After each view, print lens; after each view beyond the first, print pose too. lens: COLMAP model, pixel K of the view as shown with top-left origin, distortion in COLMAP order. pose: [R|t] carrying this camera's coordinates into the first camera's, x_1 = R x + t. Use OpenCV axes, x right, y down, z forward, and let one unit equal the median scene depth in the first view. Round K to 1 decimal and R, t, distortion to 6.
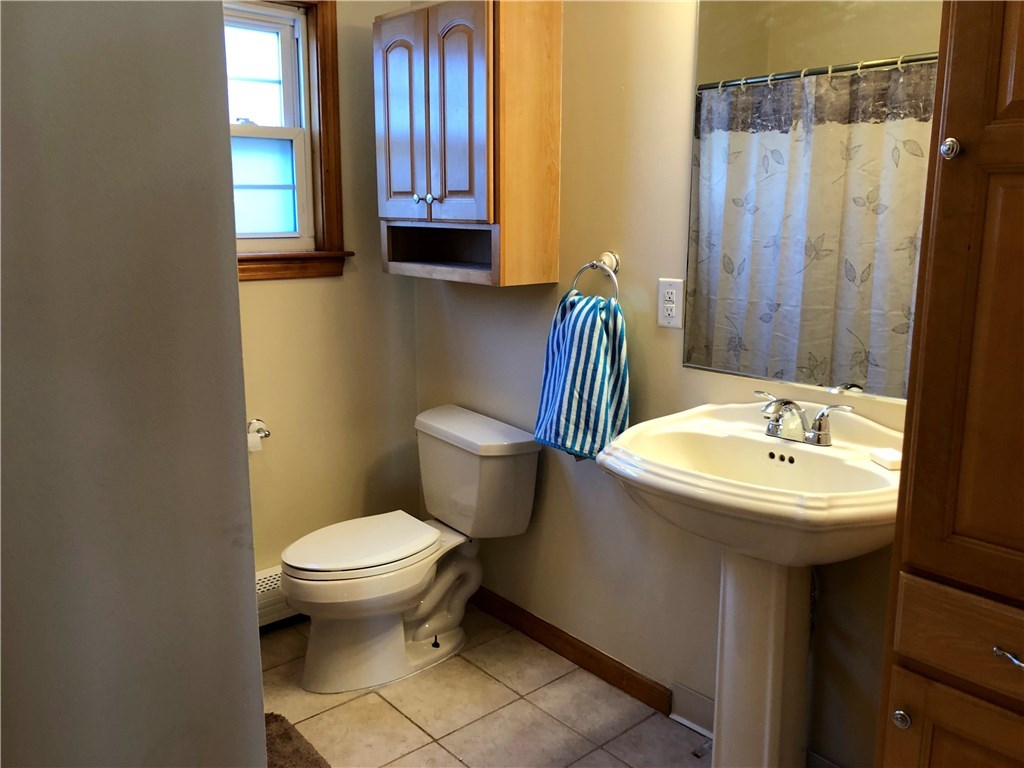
lens RADIAL K [[844.5, 0, 508.2], [0, 844.5, 381.5], [0, 0, 1]] dist [0.028547, -0.030448]
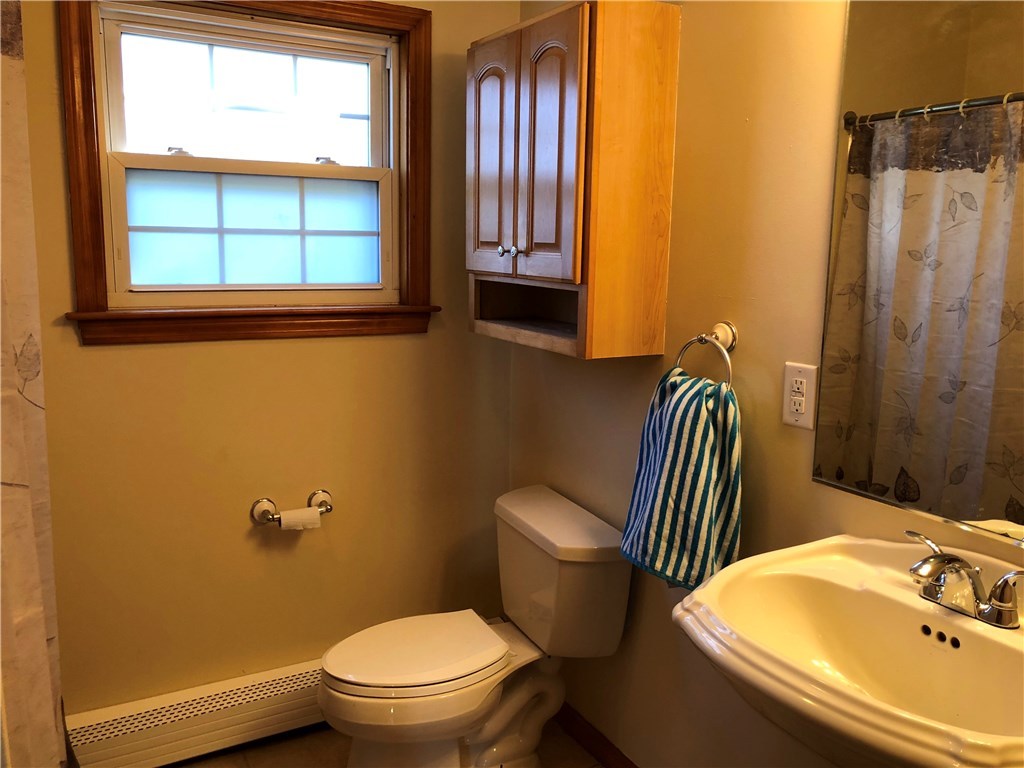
lens RADIAL K [[844.5, 0, 513.5], [0, 844.5, 381.4], [0, 0, 1]] dist [0.028547, -0.030448]
pose [[0.980145, 0.047829, -0.192429, 0.070734], [-0.054878, 0.997997, -0.031465, -0.055296], [0.190539, 0.041400, 0.980806, 0.163439]]
